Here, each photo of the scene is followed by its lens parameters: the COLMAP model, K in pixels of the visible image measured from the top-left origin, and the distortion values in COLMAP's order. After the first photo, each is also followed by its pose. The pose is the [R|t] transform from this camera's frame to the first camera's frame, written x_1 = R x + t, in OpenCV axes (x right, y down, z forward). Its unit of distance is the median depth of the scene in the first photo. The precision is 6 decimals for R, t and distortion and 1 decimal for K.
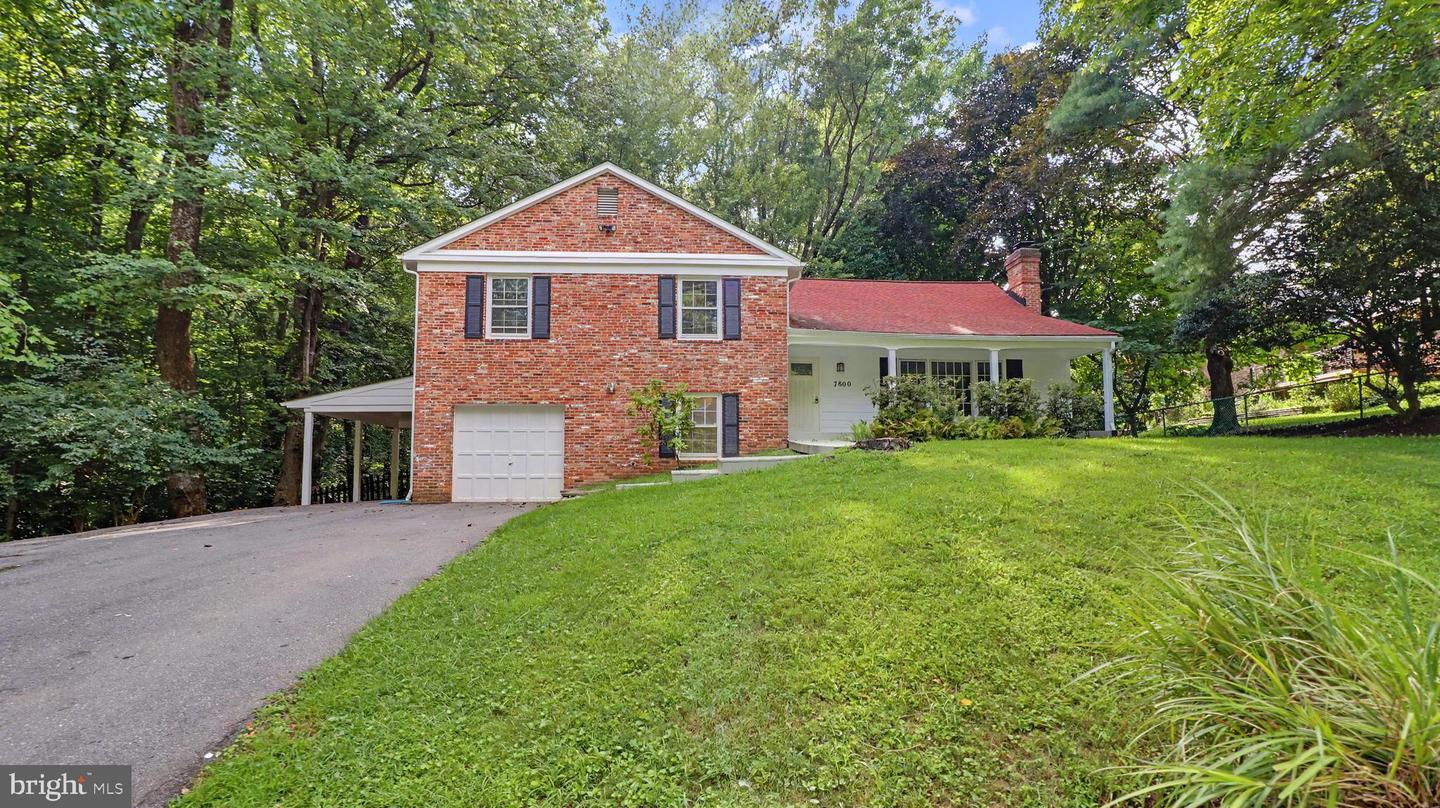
lens RADIAL K [[733.5, 0, 715.4], [0, 733.5, 399.7], [0, 0, 1]] dist [-0.017456, 0.001765]
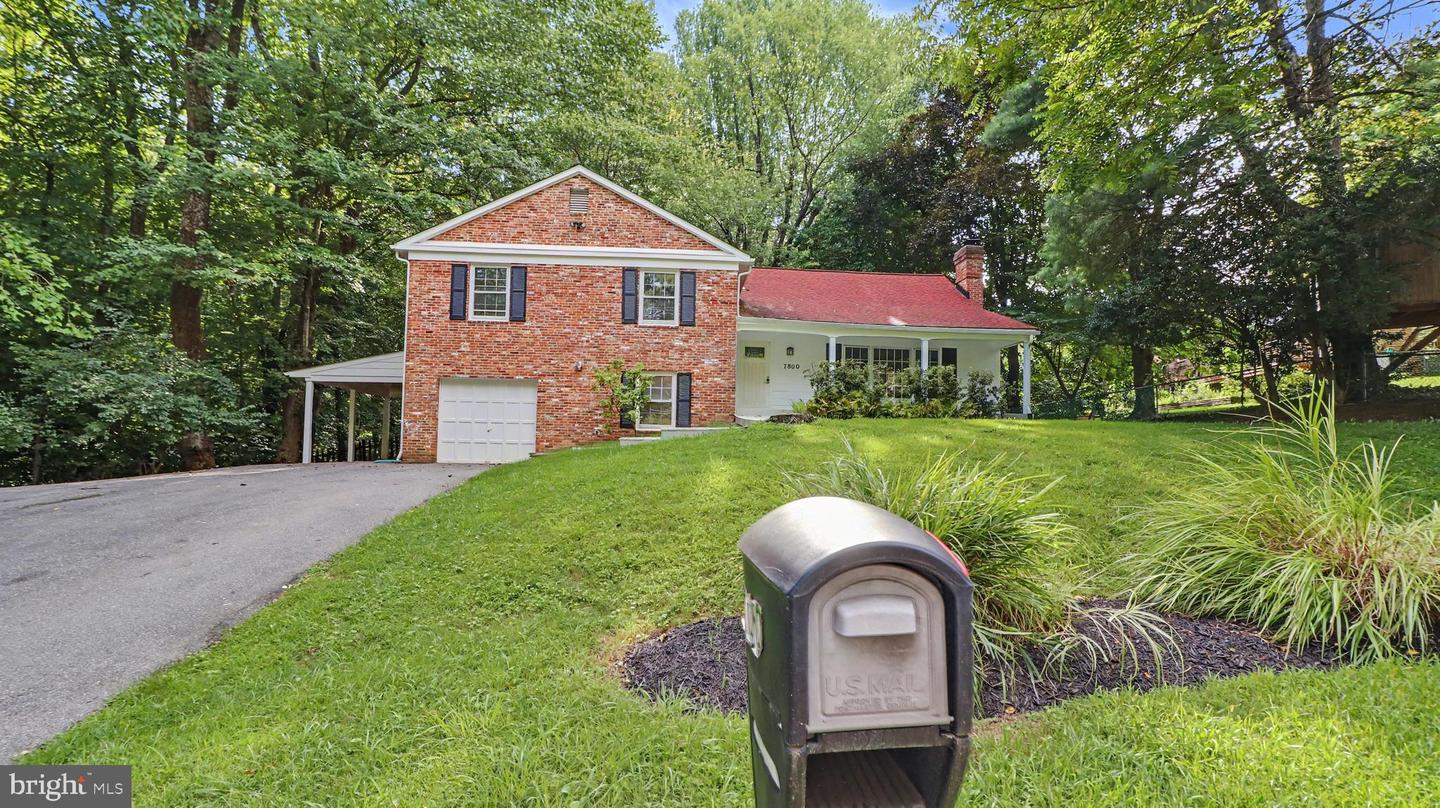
lens RADIAL K [[733.5, 0, 725.6], [0, 733.5, 403.4], [0, 0, 1]] dist [-0.017456, 0.001765]
pose [[0.999401, 0.022403, 0.026376, 0.056428], [-0.023351, 0.999072, 0.036204, -0.004269], [-0.025540, -0.036799, 0.998996, -0.145375]]
